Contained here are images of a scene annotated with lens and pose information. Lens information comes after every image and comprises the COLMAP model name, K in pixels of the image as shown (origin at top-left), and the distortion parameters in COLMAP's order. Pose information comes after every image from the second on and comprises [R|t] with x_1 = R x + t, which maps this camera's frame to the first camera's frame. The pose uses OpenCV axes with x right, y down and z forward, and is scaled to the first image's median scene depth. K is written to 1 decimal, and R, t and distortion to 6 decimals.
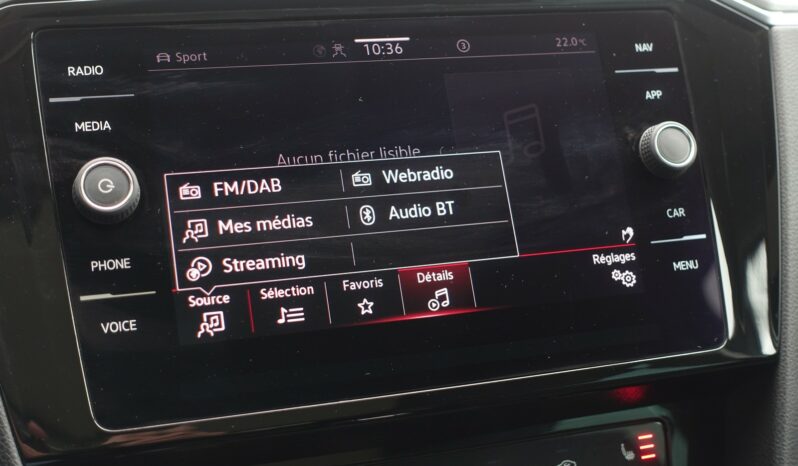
lens RADIAL K [[1165.8, 0, 402.6], [0, 1165.8, 238.3], [0, 0, 1]] dist [-0.064955, 0.000000]
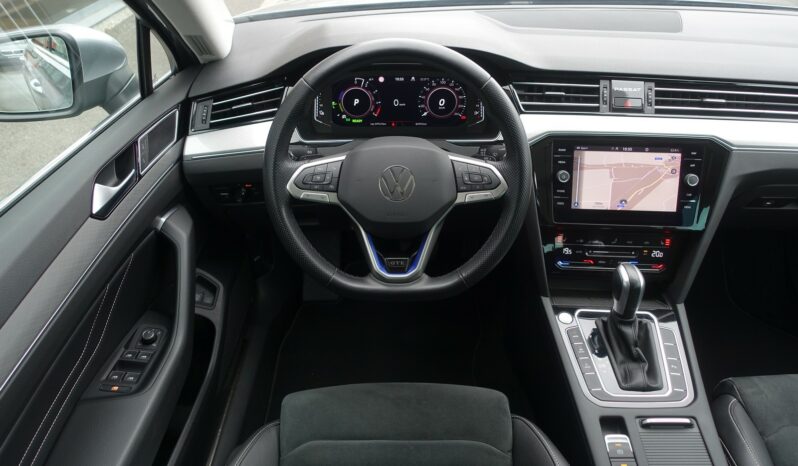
lens RADIAL K [[547.5, 0, 395.1], [0, 547.5, 238.6], [0, 0, 1]] dist [0.003579, 0.008596]
pose [[0.934369, 0.210921, -0.287170, -0.172656], [-0.098909, 0.927830, 0.359652, -0.506402], [0.342302, -0.307644, 0.887797, -1.272589]]
